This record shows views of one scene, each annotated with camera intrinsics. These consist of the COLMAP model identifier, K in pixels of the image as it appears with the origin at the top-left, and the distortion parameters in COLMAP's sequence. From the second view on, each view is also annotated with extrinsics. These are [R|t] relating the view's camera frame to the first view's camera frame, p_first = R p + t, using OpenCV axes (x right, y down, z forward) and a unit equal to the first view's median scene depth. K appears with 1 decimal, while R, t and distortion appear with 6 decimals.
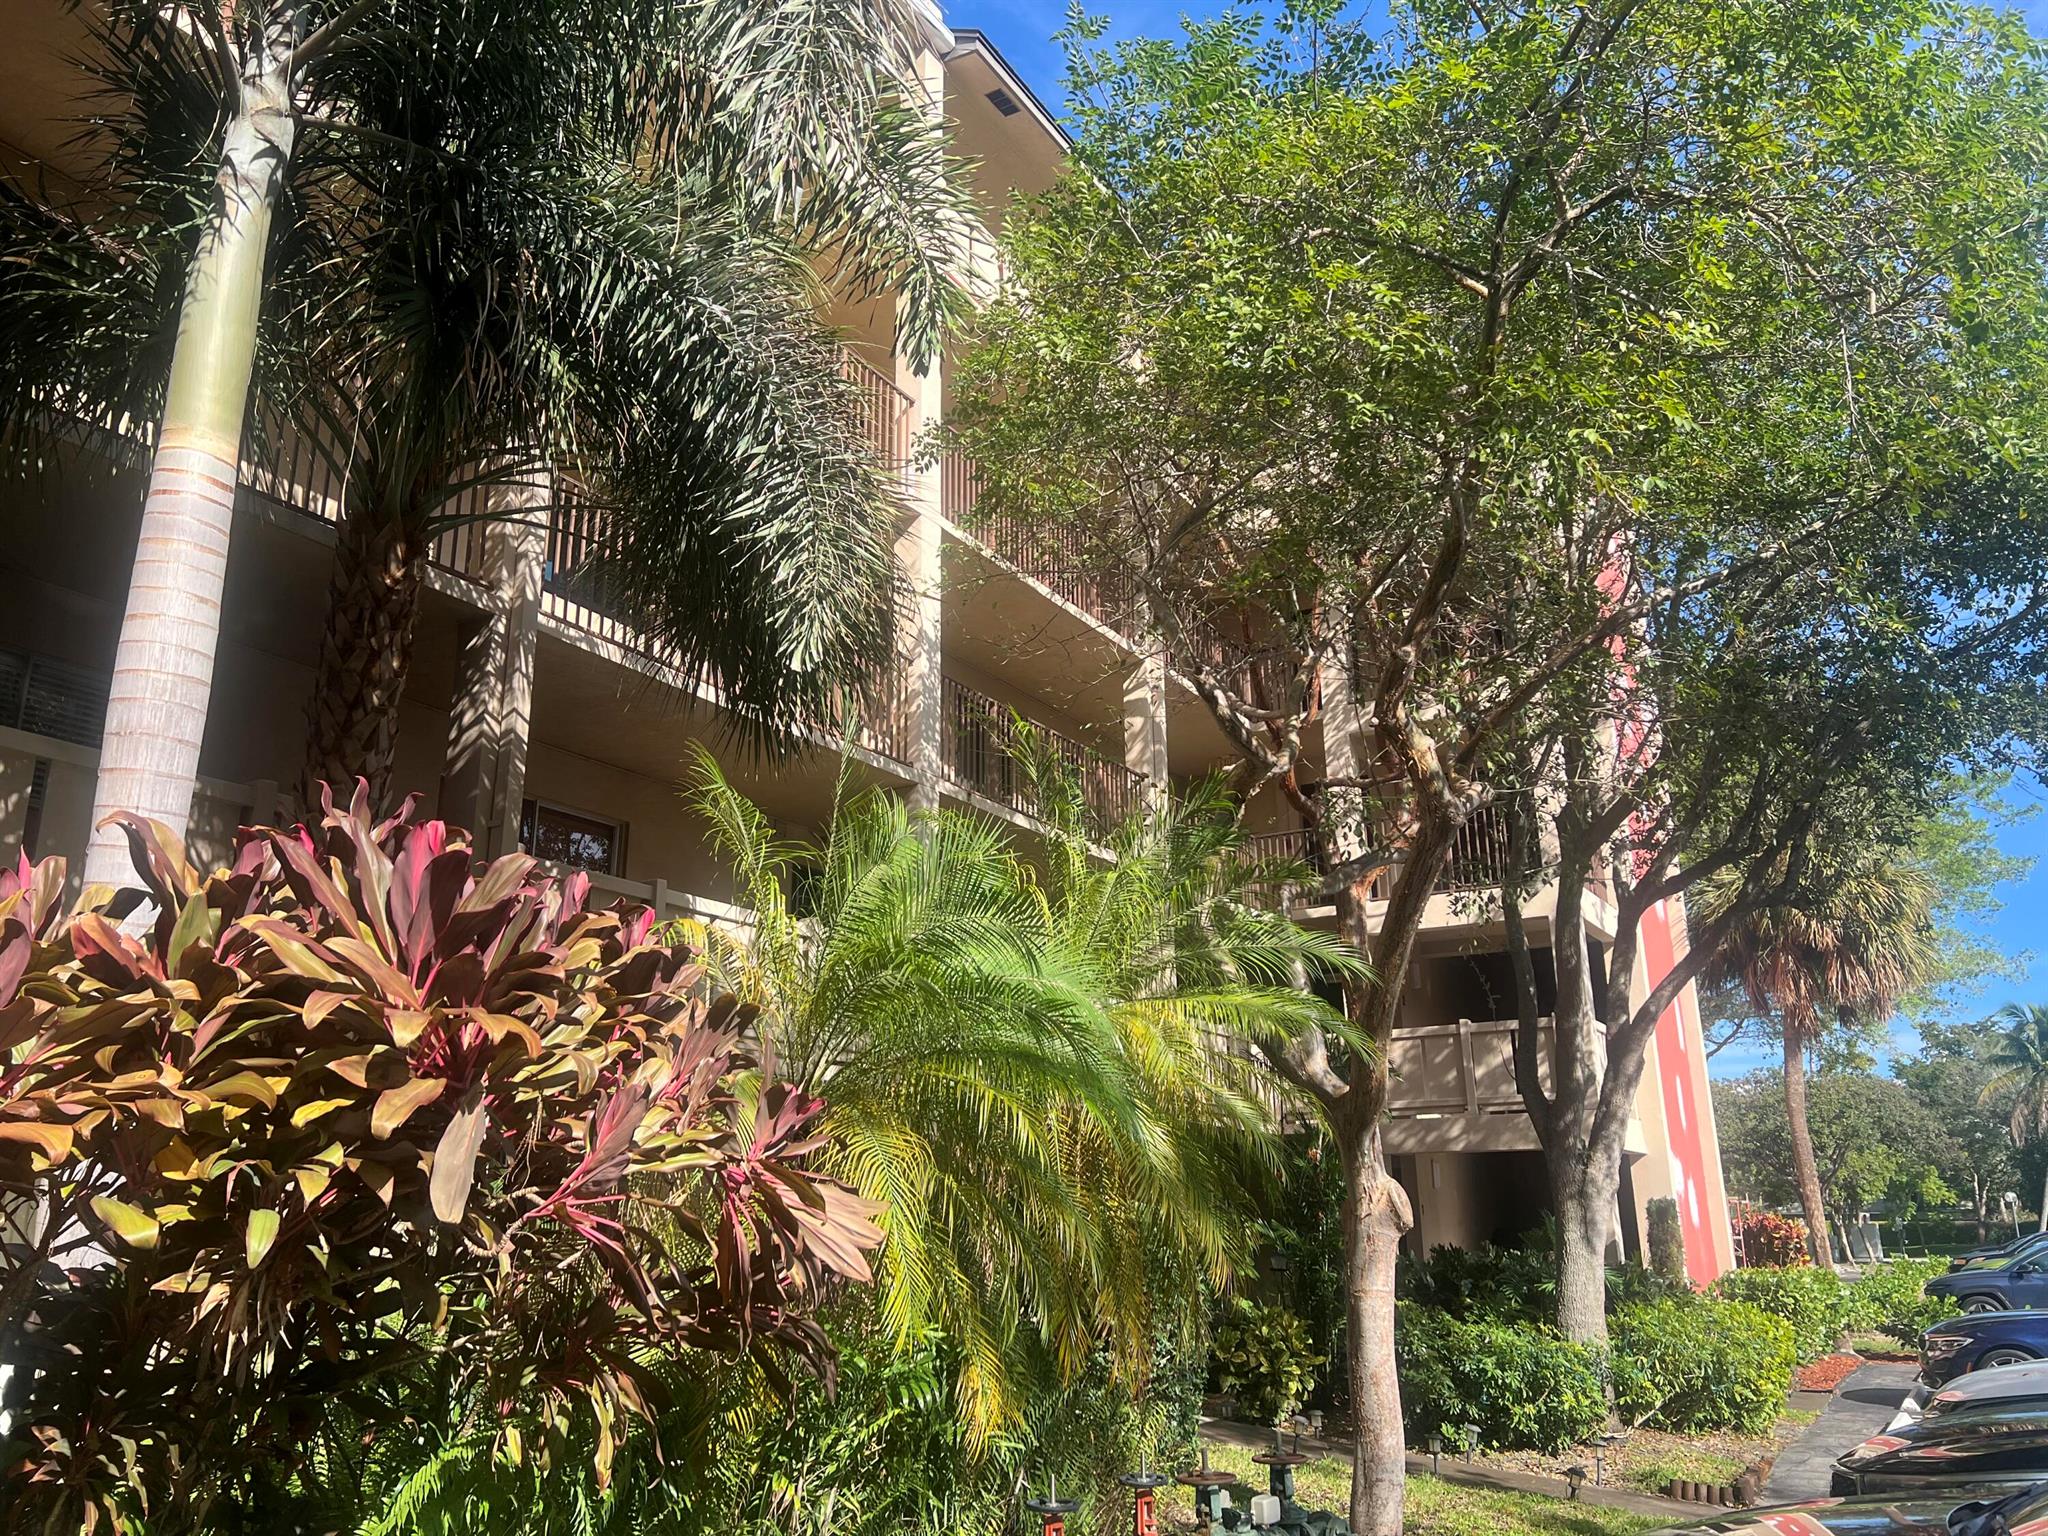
lens RADIAL K [[1526.5, 0, 1026.4], [0, 1526.5, 771.0], [0, 0, 1]] dist [0.068622, -0.083014]
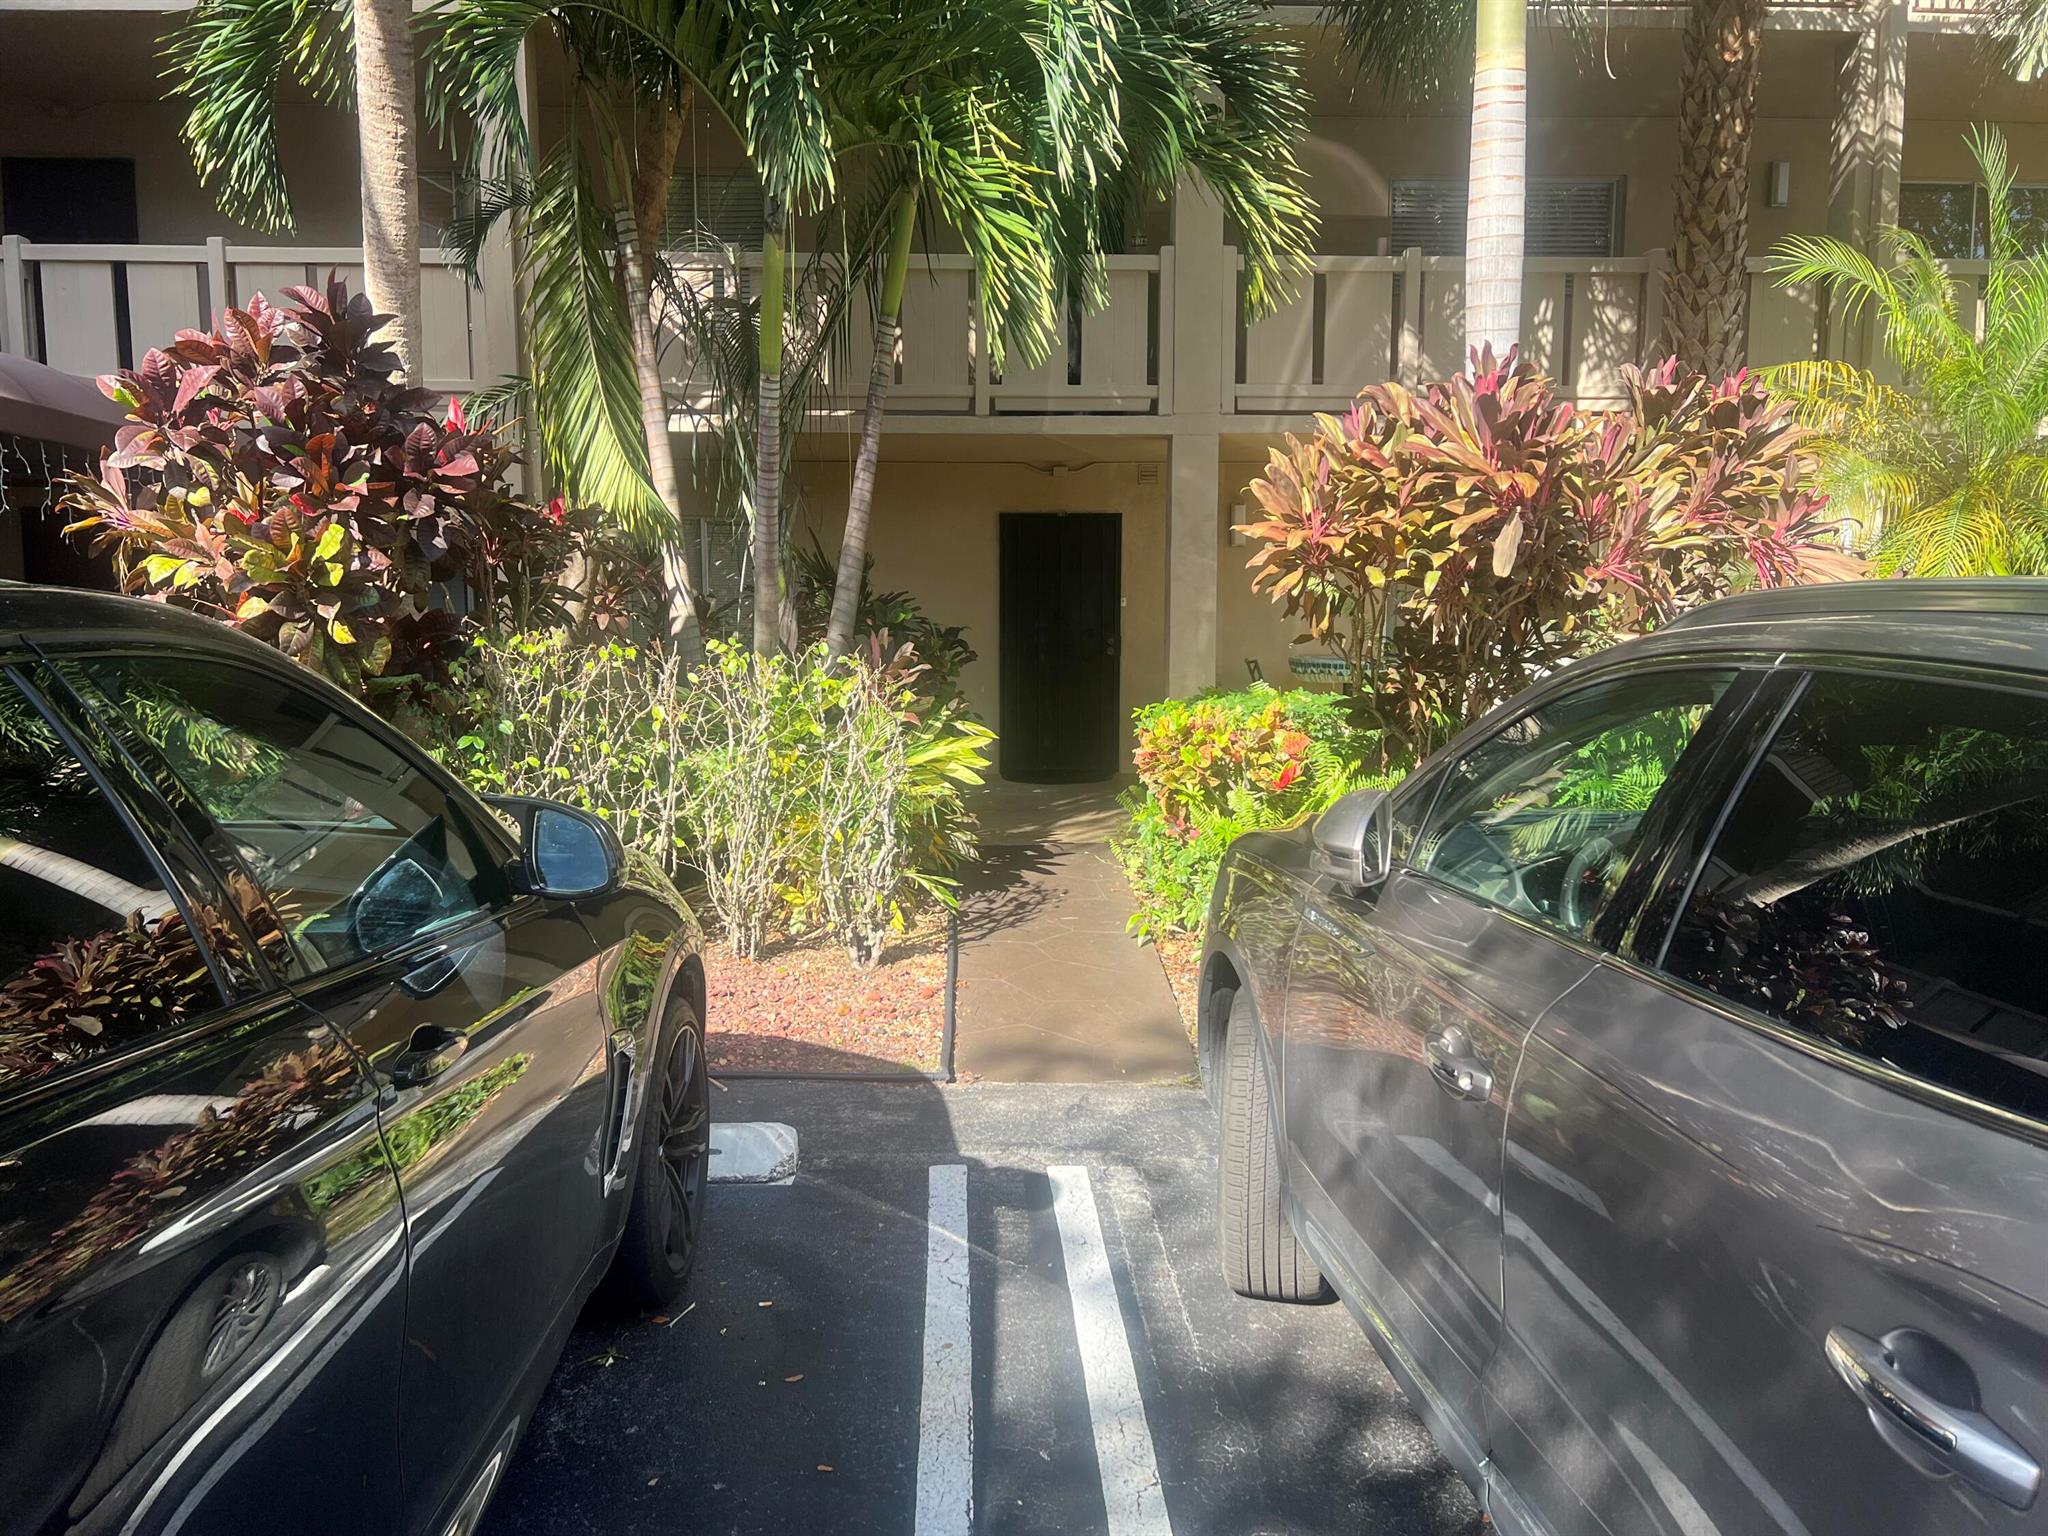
lens RADIAL K [[1526.5, 0, 1018.4], [0, 1526.5, 773.3], [0, 0, 1]] dist [0.068622, -0.083014]
pose [[0.551377, 0.094297, -0.828910, 0.320370], [0.235599, 0.935547, 0.263144, -0.049856], [0.800298, -0.340381, 0.493622, -0.201127]]
